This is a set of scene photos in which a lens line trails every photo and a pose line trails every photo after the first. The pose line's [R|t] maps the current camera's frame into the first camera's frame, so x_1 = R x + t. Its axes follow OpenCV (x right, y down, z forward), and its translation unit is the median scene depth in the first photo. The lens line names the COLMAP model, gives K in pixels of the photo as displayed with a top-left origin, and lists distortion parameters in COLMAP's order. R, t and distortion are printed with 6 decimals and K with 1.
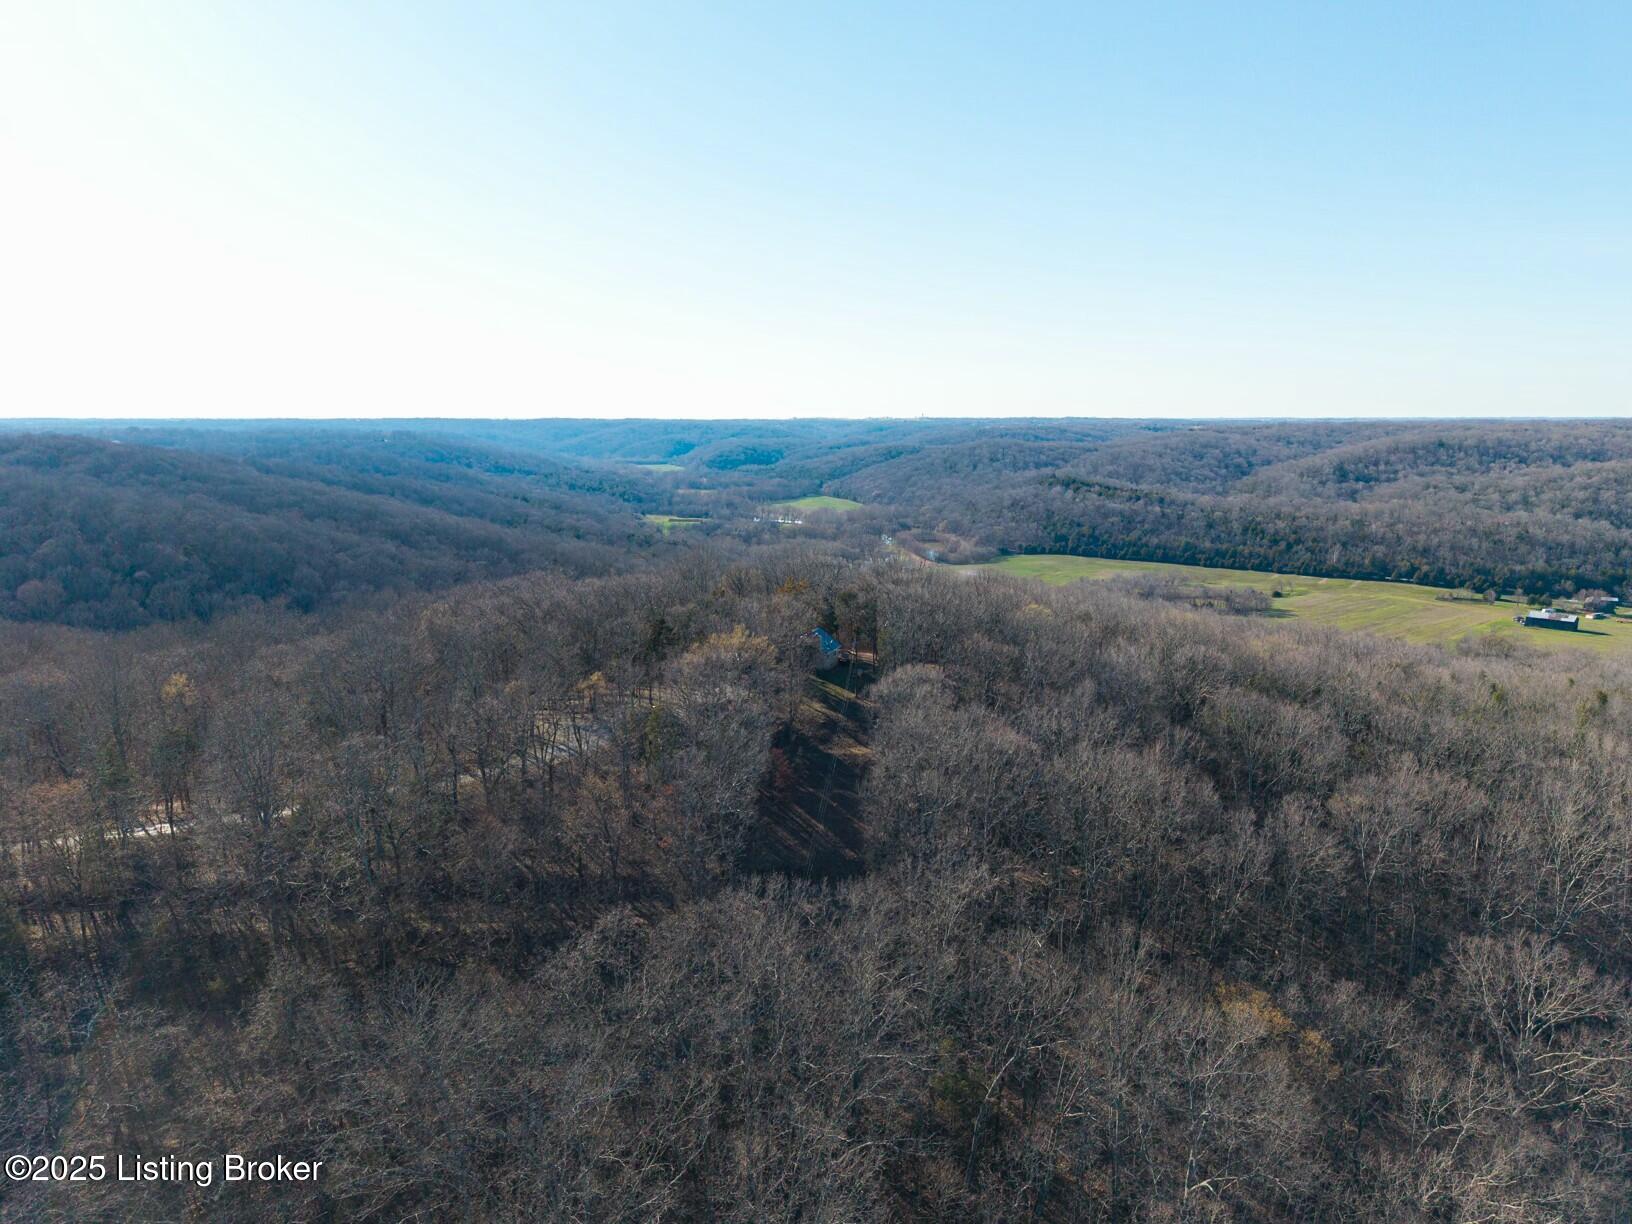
lens RADIAL K [[1095.1, 0, 819.1], [0, 1095.1, 618.0], [0, 0, 1]] dist [0.013668, -0.017579]
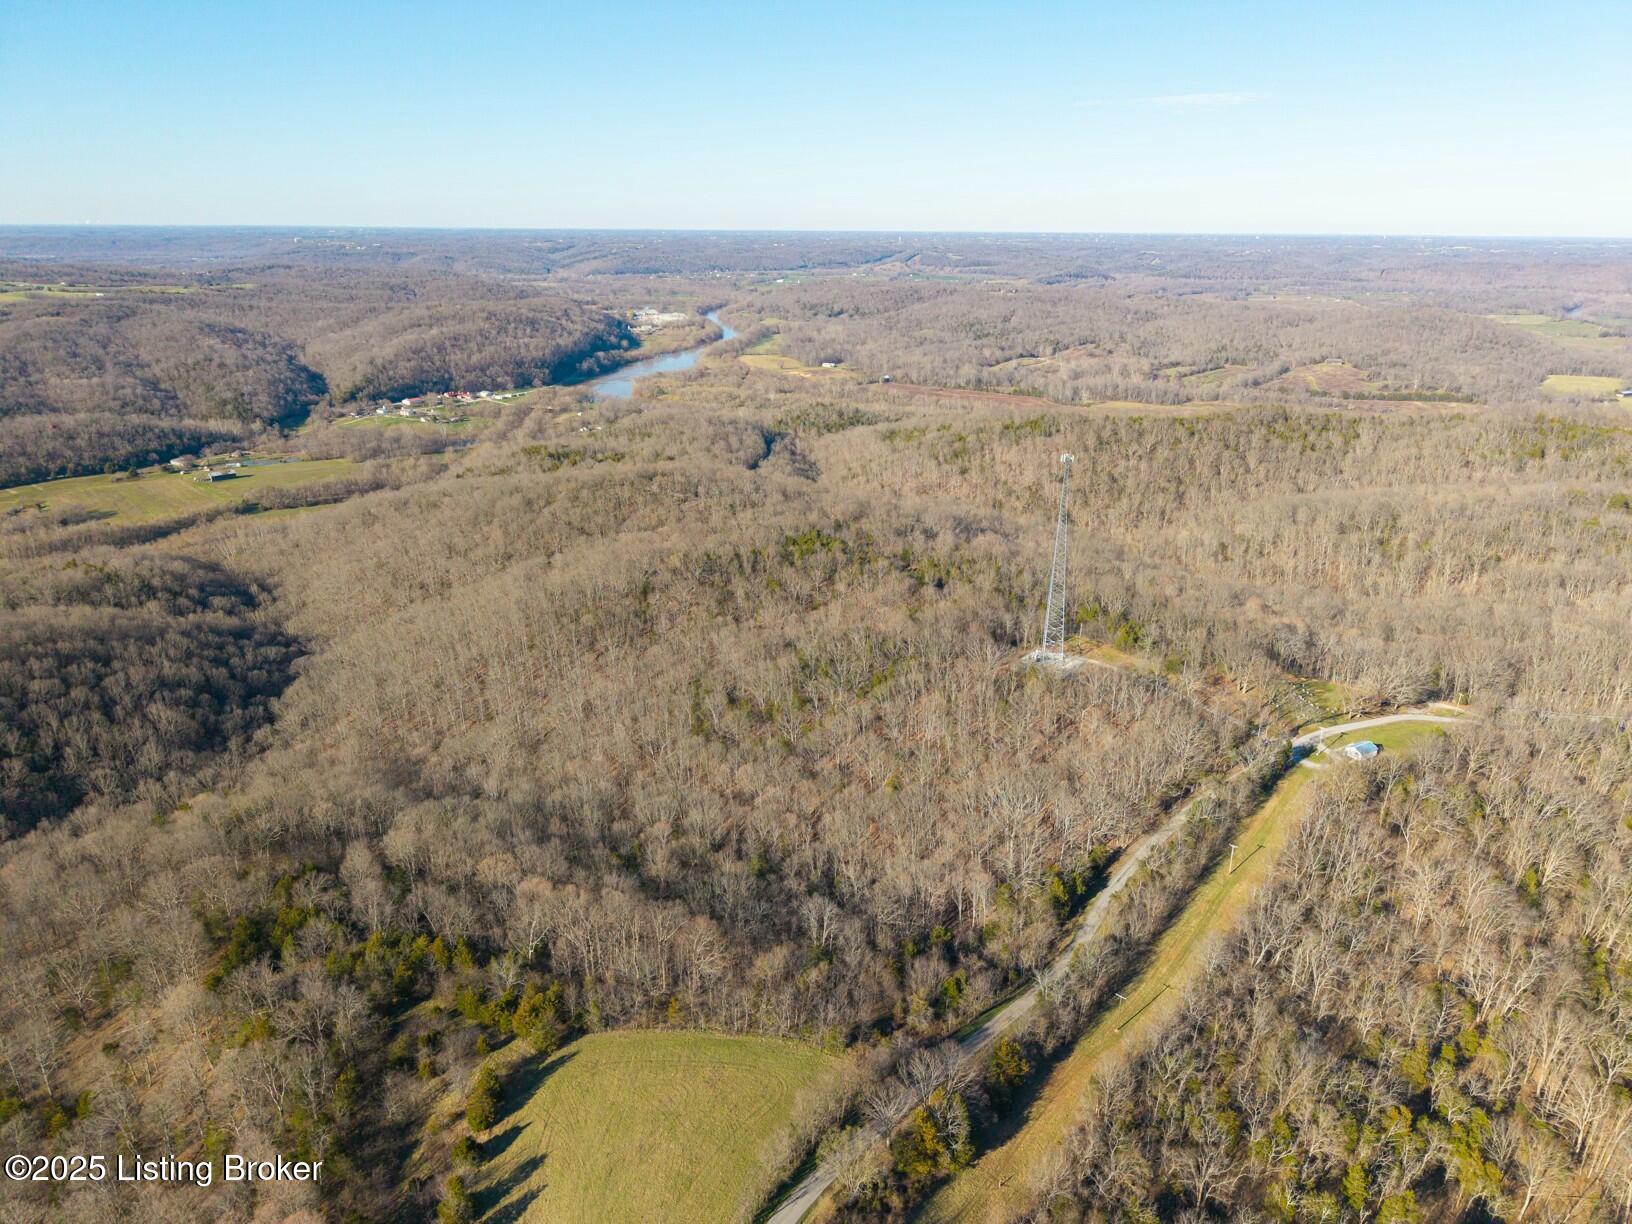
lens RADIAL K [[1095.1, 0, 813.3], [0, 1095.1, 603.3], [0, 0, 1]] dist [0.013668, -0.017579]
pose [[-0.079155, -0.324413, 0.942598, -0.828555], [0.169204, 0.927471, 0.333417, -0.169836], [-0.982397, 0.185883, -0.018522, 0.093701]]
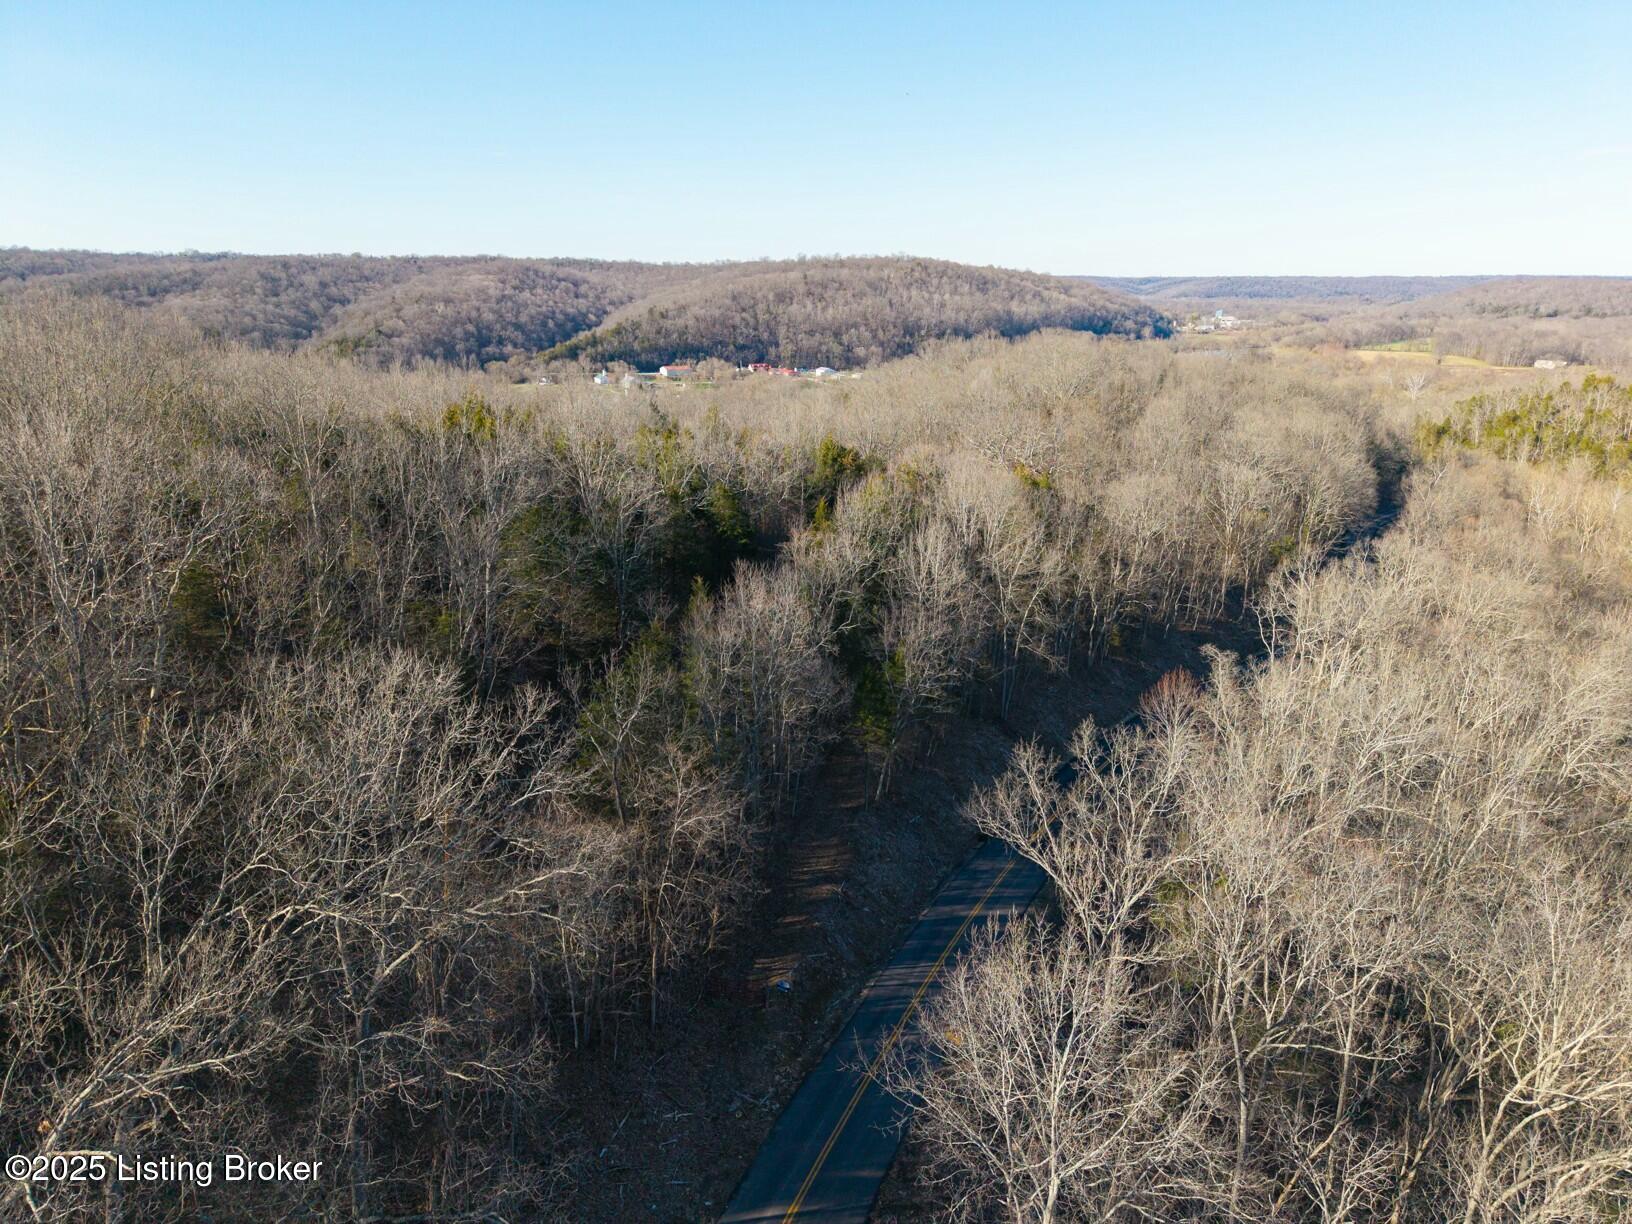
lens RADIAL K [[1095.1, 0, 813.8], [0, 1095.1, 628.0], [0, 0, 1]] dist [0.013668, -0.017579]
pose [[0.431369, -0.267699, 0.861544, 0.174528], [0.152029, 0.962875, 0.223065, 0.035497], [-0.889274, 0.034756, 0.456052, 0.089473]]
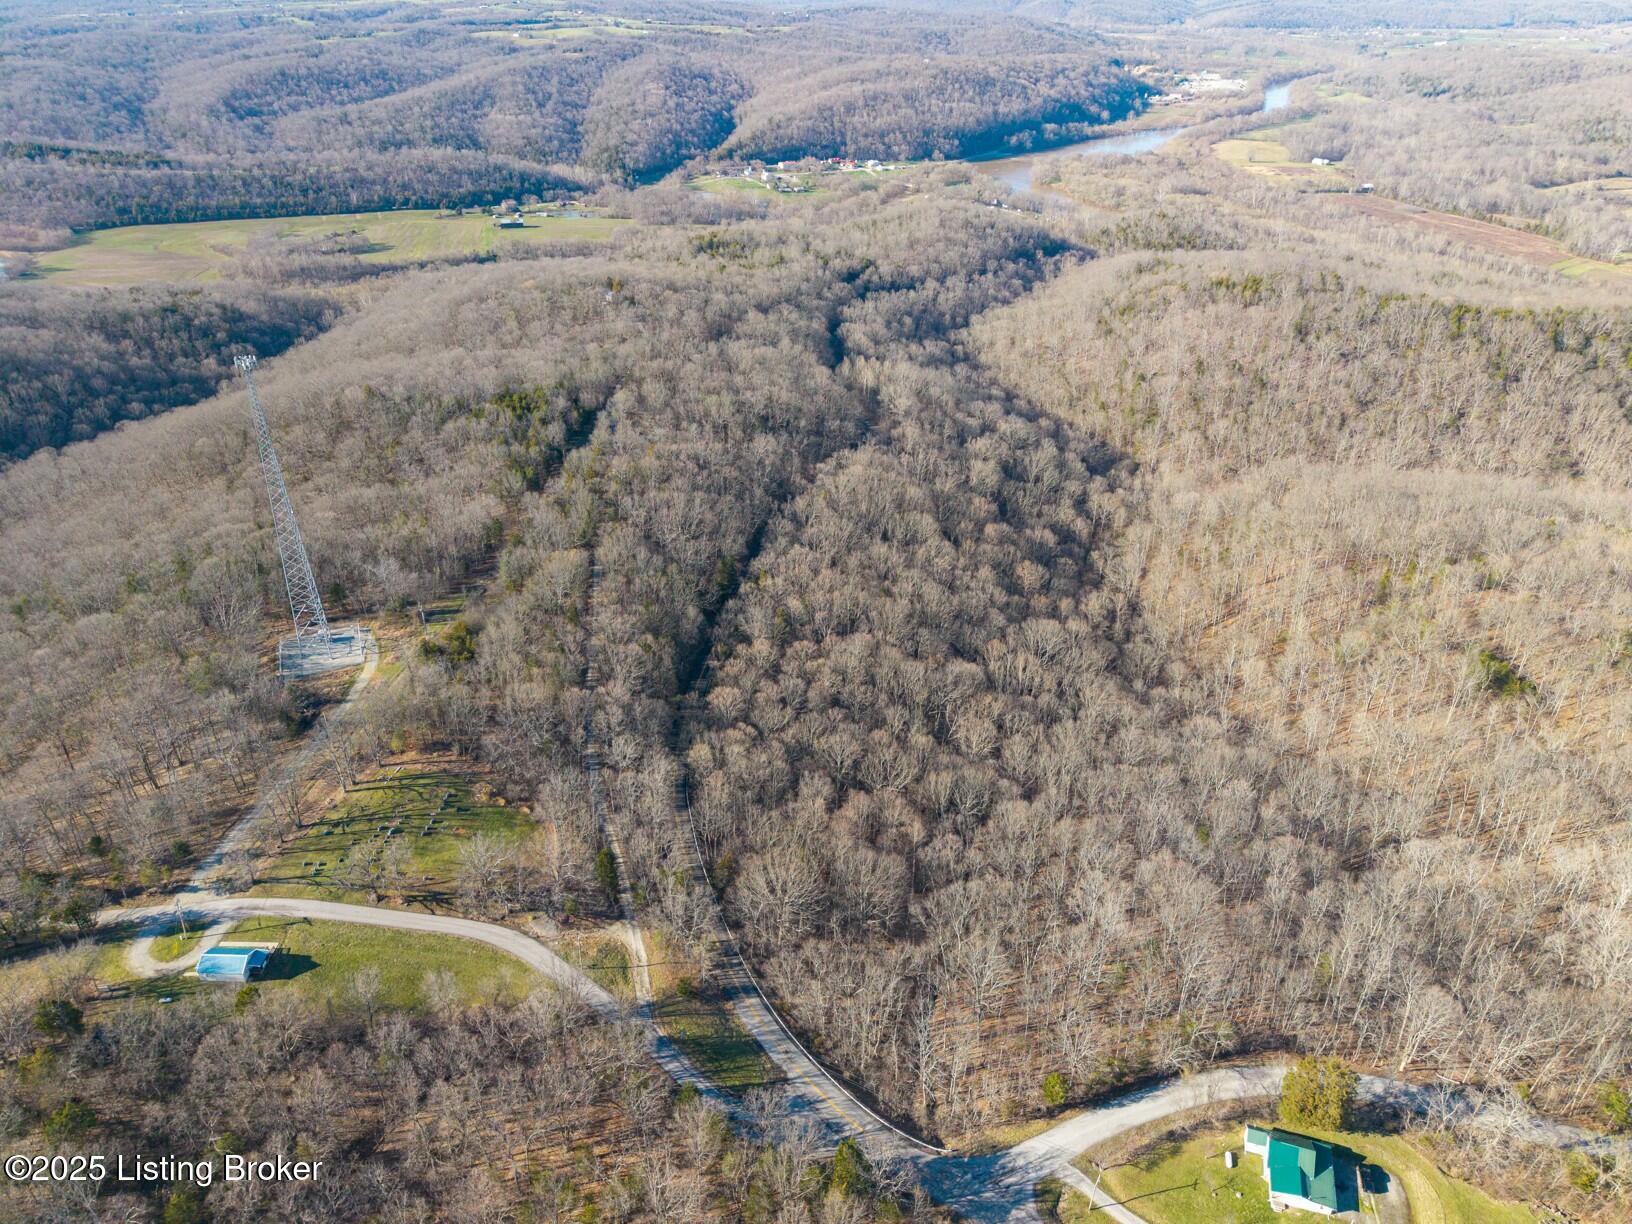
lens RADIAL K [[1095.1, 0, 813.7], [0, 1095.1, 618.8], [0, 0, 1]] dist [0.013668, -0.017579]
pose [[0.473475, -0.449736, 0.757337, -0.584228], [0.144320, 0.887812, 0.436991, -0.102481], [-0.868903, -0.097606, 0.485263, -0.304849]]
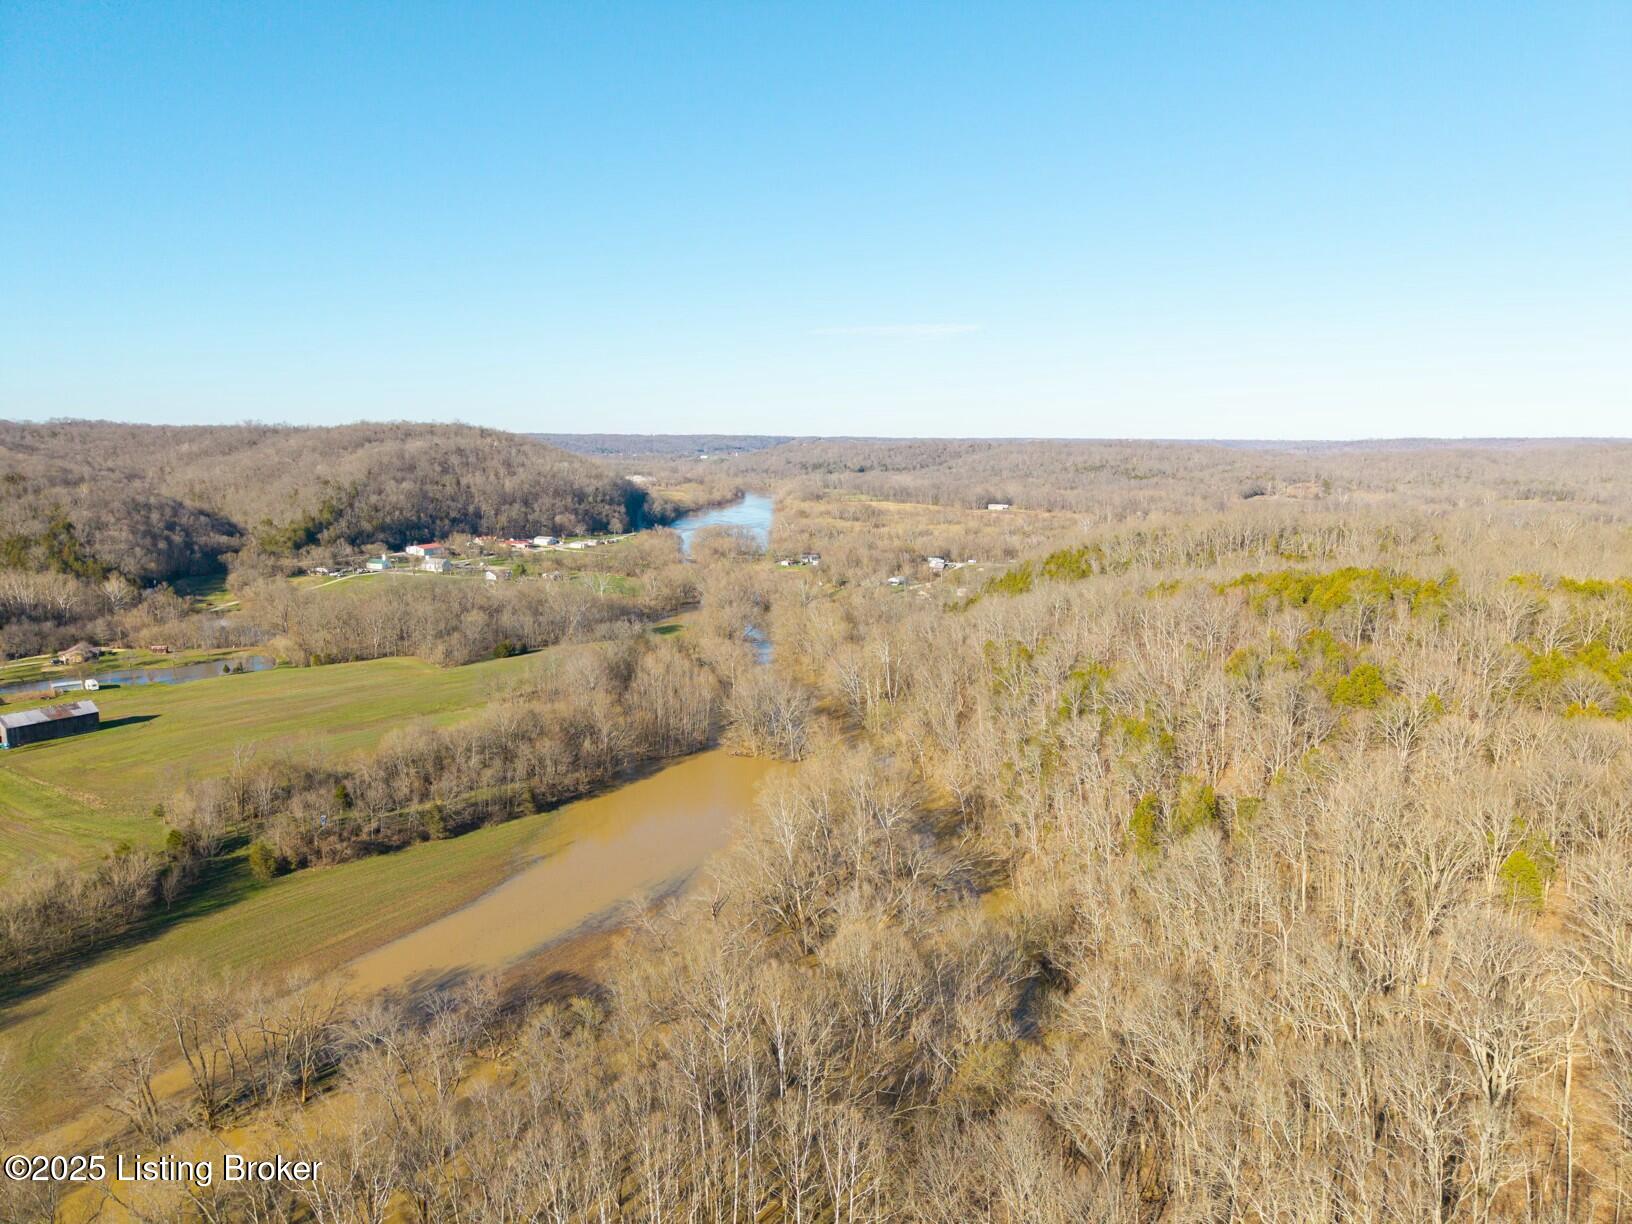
lens RADIAL K [[1095.1, 0, 823.6], [0, 1095.1, 606.8], [0, 0, 1]] dist [0.013668, -0.017579]
pose [[-0.255928, -0.145384, 0.955701, 0.076964], [0.161546, 0.968292, 0.190560, -0.061786], [-0.953102, 0.203159, -0.224327, 0.549397]]
